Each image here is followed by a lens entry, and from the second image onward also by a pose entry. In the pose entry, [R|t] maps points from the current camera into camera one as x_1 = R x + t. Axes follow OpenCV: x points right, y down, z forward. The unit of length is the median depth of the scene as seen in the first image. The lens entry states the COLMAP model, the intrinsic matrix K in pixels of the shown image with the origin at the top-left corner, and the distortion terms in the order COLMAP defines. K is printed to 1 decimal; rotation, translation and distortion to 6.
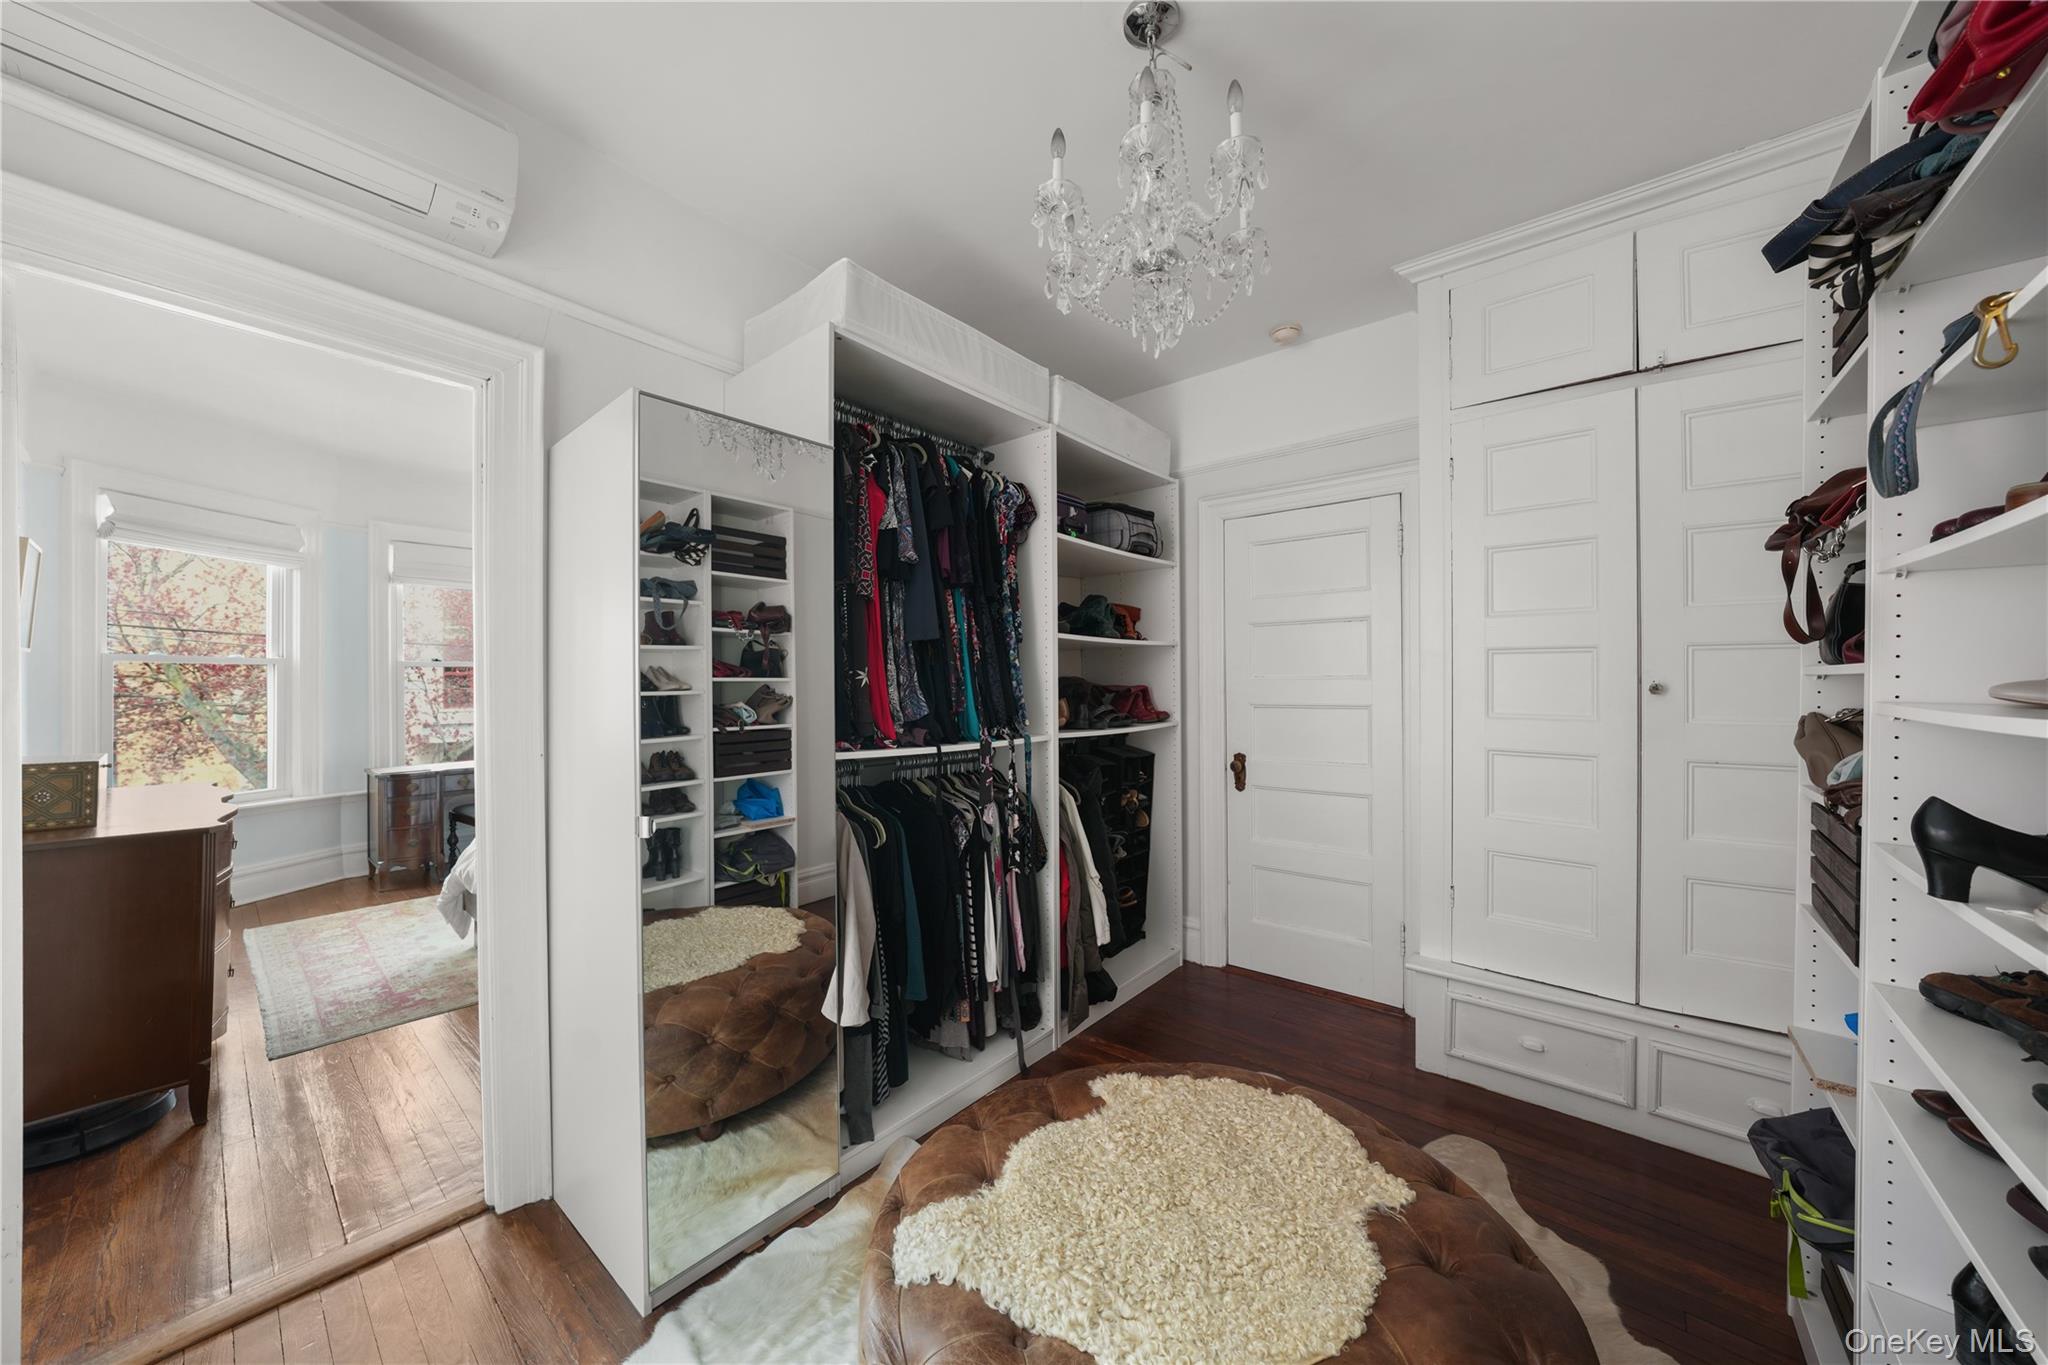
lens RADIAL K [[713.6, 0, 1024.0], [0, 713.6, 682.5], [0, 0, 1]] dist [-0.001864, -0.000080]
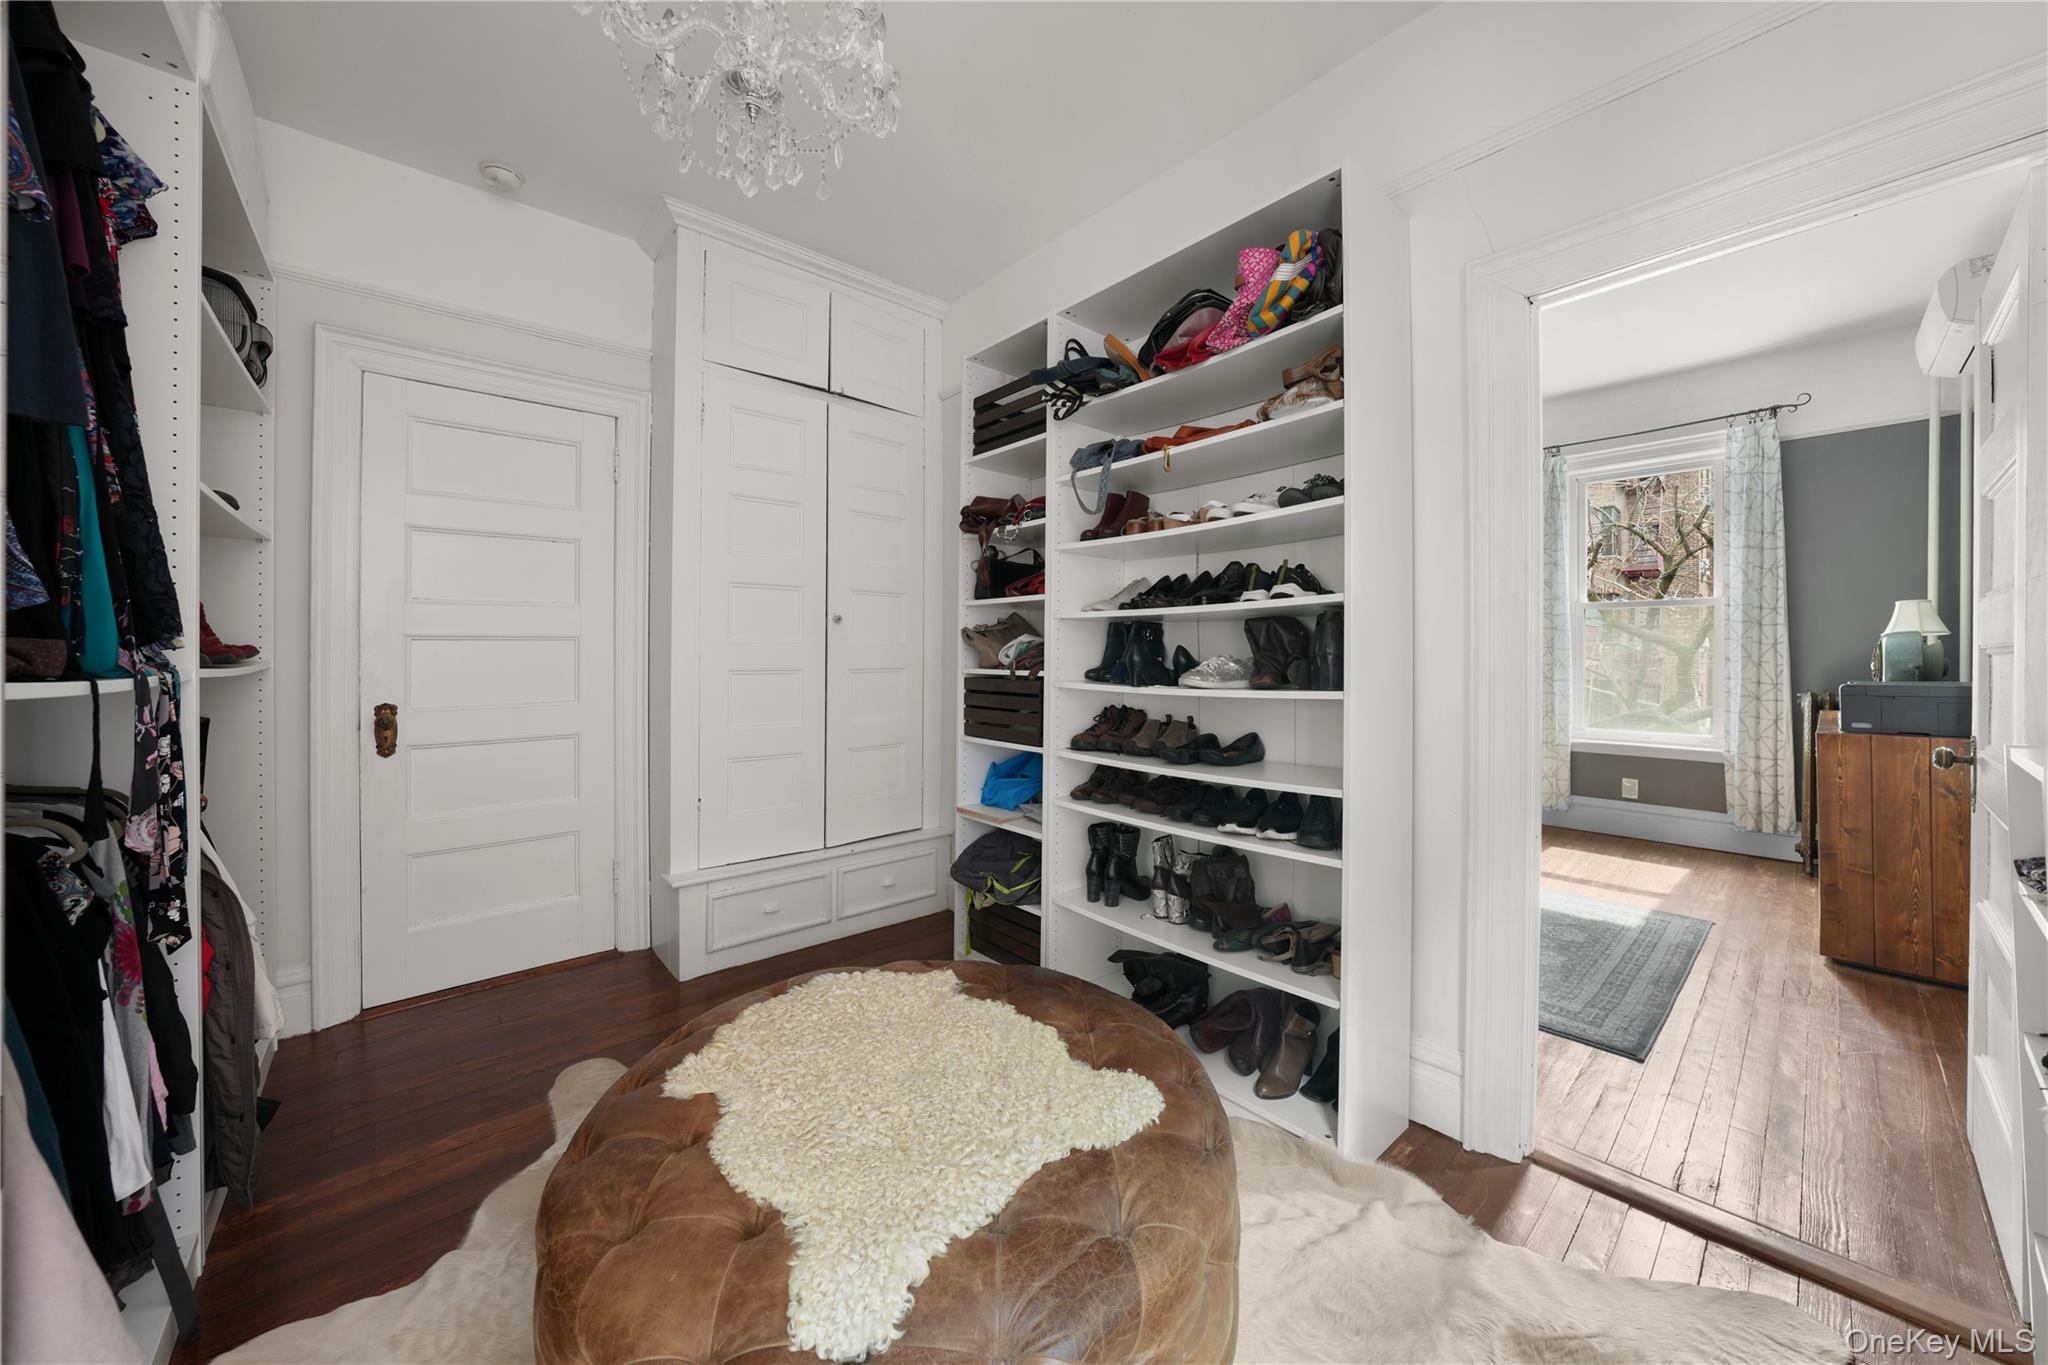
lens RADIAL K [[717.9, 0, 1020.1], [0, 717.9, 644.2], [0, 0, 1]] dist [-0.000021, 0.000145]
pose [[0.185131, 0.009621, 0.982667, -0.441416], [0.000594, 0.999951, -0.009902, 0.071822], [-0.982714, 0.002417, 0.185116, 0.370734]]
